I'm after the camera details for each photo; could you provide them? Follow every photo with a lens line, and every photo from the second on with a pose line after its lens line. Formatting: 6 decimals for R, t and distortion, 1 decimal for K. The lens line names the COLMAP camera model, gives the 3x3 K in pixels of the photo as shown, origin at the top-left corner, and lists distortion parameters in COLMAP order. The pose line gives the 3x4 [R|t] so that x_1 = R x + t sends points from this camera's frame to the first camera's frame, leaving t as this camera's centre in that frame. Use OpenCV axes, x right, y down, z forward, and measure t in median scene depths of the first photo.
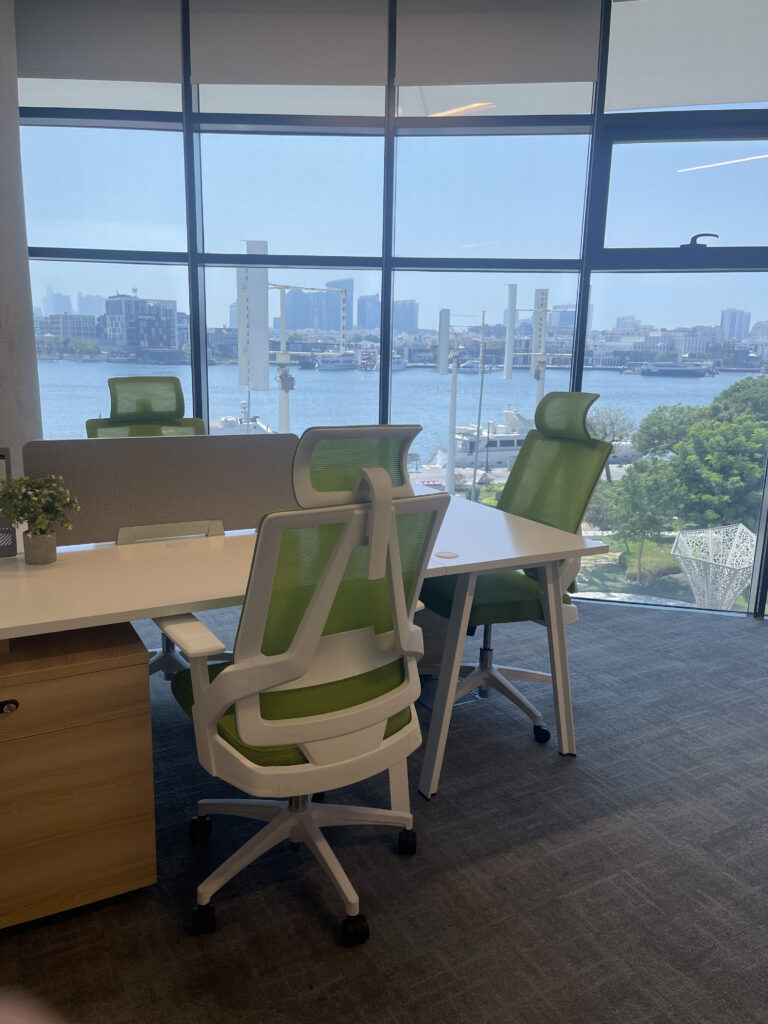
lens RADIAL K [[789.7, 0, 392.2], [0, 789.7, 513.1], [0, 0, 1]] dist [0.061706, -0.023193]
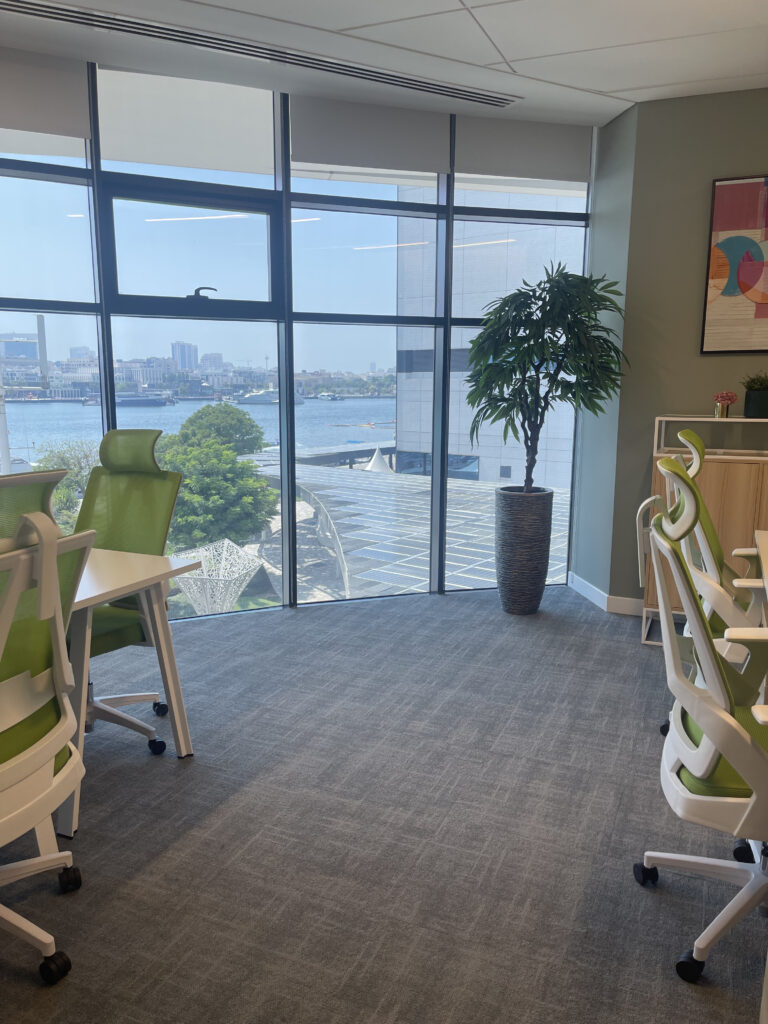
lens RADIAL K [[789.7, 0, 386.6], [0, 789.7, 510.7], [0, 0, 1]] dist [0.061706, -0.023193]
pose [[0.801719, -0.119223, 0.585690, -0.127014], [0.142499, 0.989774, 0.006420, -0.000168], [-0.580466, 0.078313, 0.810510, -0.062549]]
